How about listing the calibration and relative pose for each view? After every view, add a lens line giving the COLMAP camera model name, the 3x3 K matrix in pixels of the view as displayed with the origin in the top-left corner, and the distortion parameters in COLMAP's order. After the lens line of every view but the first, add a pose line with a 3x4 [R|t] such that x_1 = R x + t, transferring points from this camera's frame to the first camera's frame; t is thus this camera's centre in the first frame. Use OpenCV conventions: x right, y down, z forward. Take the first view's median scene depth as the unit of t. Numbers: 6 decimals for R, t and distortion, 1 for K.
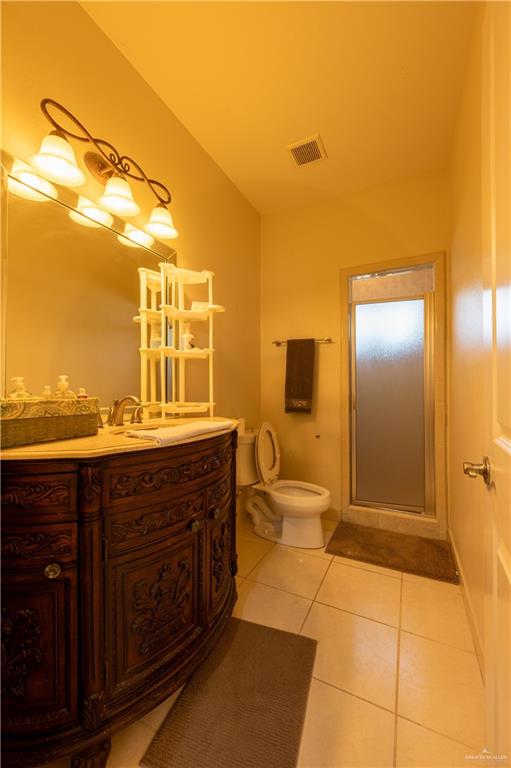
lens RADIAL K [[302.0, 0, 257.0], [0, 302.0, 384.9], [0, 0, 1]] dist [-0.002452, 0.000352]
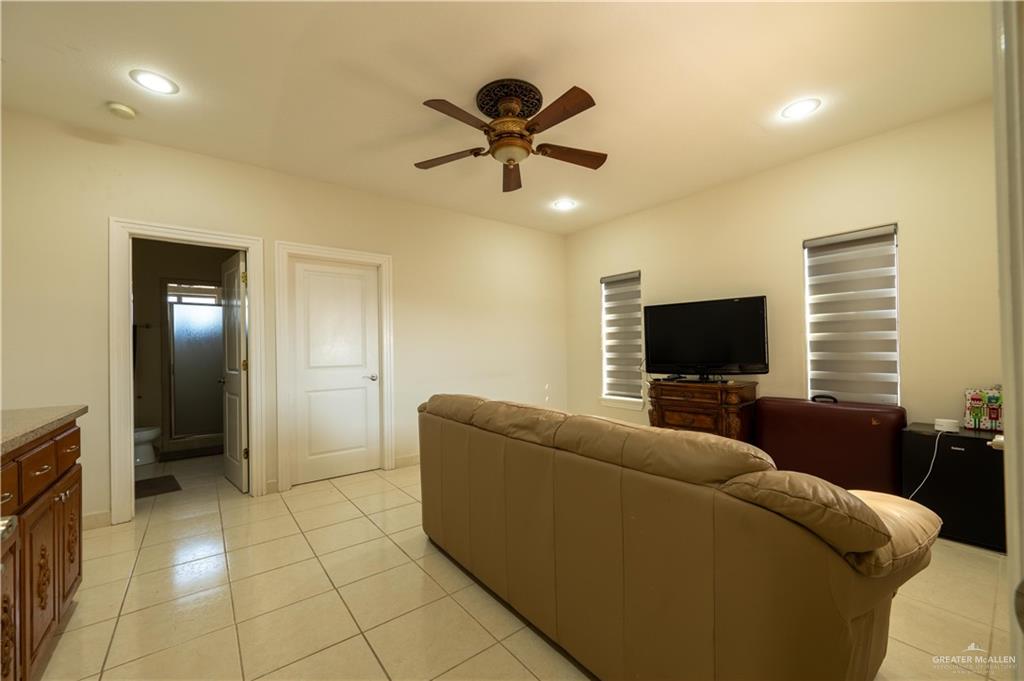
lens RADIAL K [[402.7, 0, 512.9], [0, 402.7, 344.2], [0, 0, 1]] dist [-0.002452, 0.000352]
pose [[0.419246, -0.000835, 0.907872, -0.740446], [0.018427, 0.999801, -0.007590, -0.018662], [-0.907686, 0.019912, 0.419178, -1.296218]]
